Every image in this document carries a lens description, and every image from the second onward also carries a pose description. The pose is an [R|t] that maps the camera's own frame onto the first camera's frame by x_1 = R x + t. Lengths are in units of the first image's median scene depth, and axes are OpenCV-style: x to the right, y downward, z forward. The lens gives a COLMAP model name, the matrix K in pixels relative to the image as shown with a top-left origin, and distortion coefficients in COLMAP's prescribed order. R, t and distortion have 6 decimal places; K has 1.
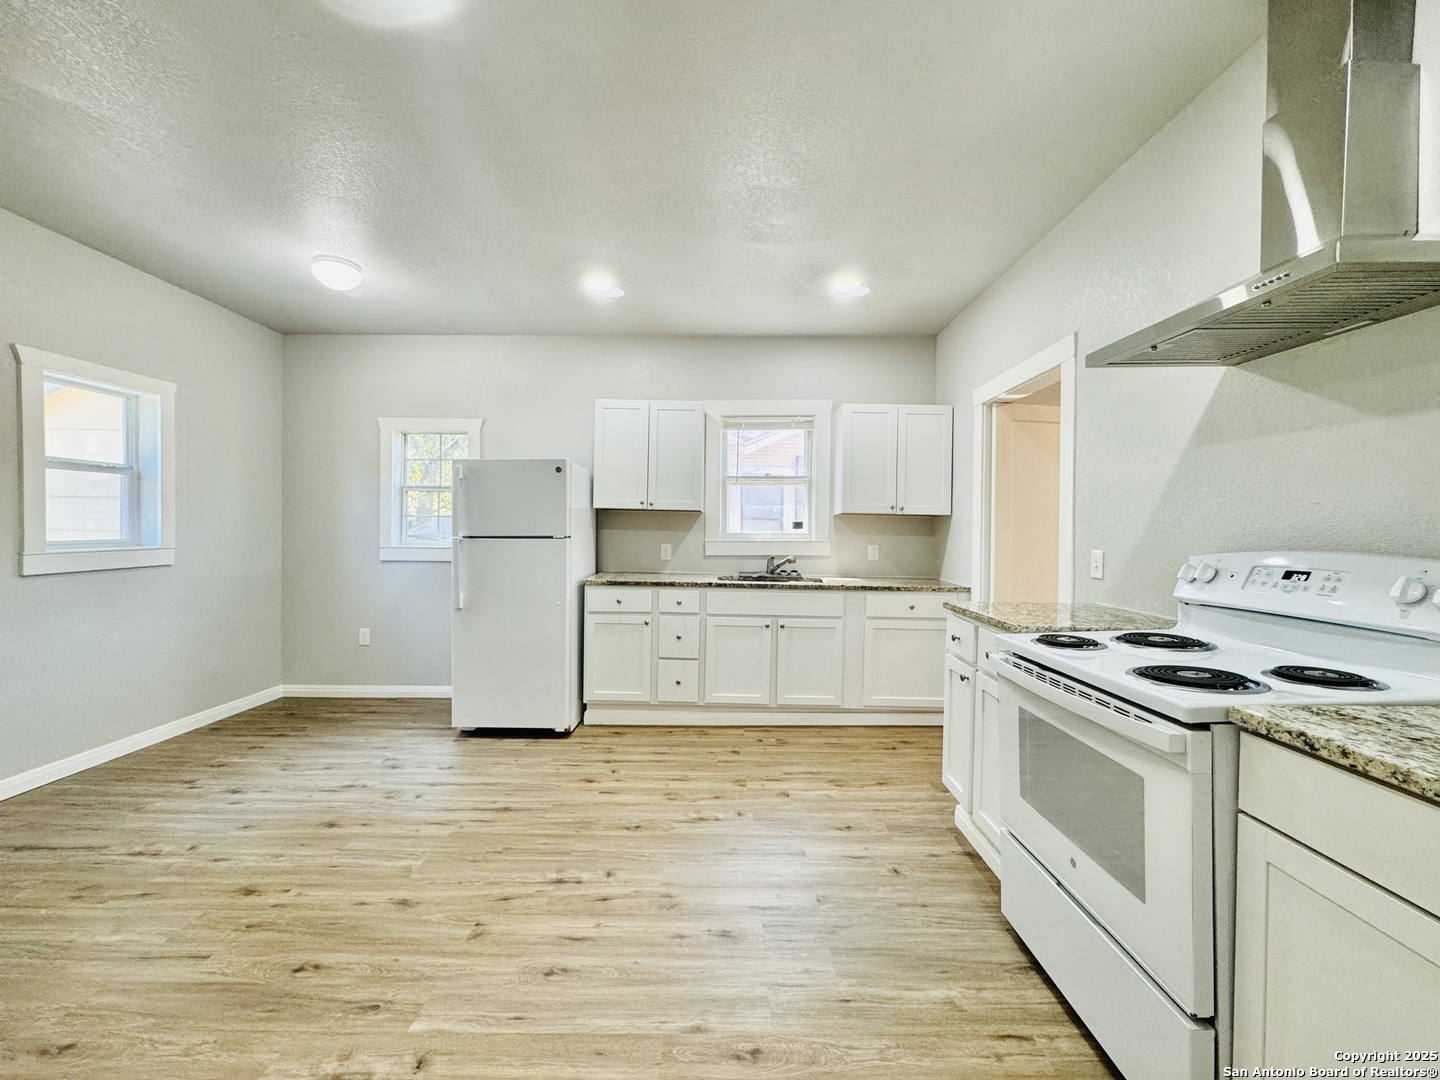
lens RADIAL K [[571.7, 0, 717.8], [0, 571.7, 537.9], [0, 0, 1]] dist [-0.001960, 0.000002]
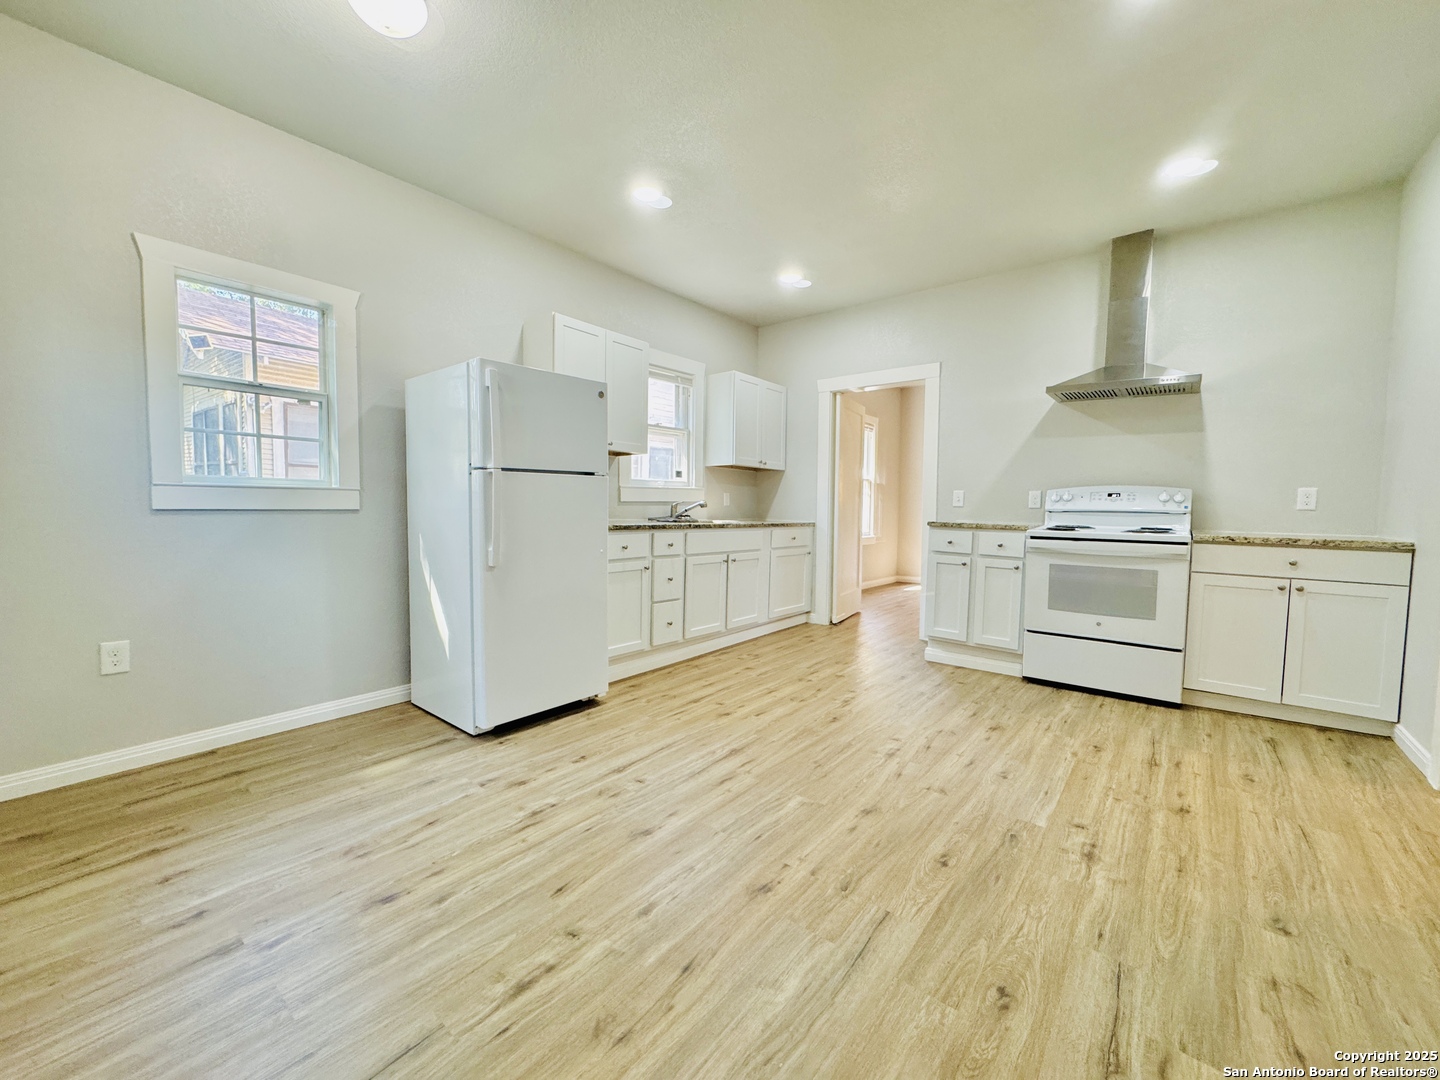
lens RADIAL K [[571.7, 0, 719.8], [0, 571.7, 533.9], [0, 0, 1]] dist [-0.001960, 0.000002]
pose [[0.630166, -0.041154, 0.775369, -0.874455], [-0.000212, 0.998585, 0.053174, 0.044651], [-0.776460, -0.033673, 0.629266, 0.330986]]
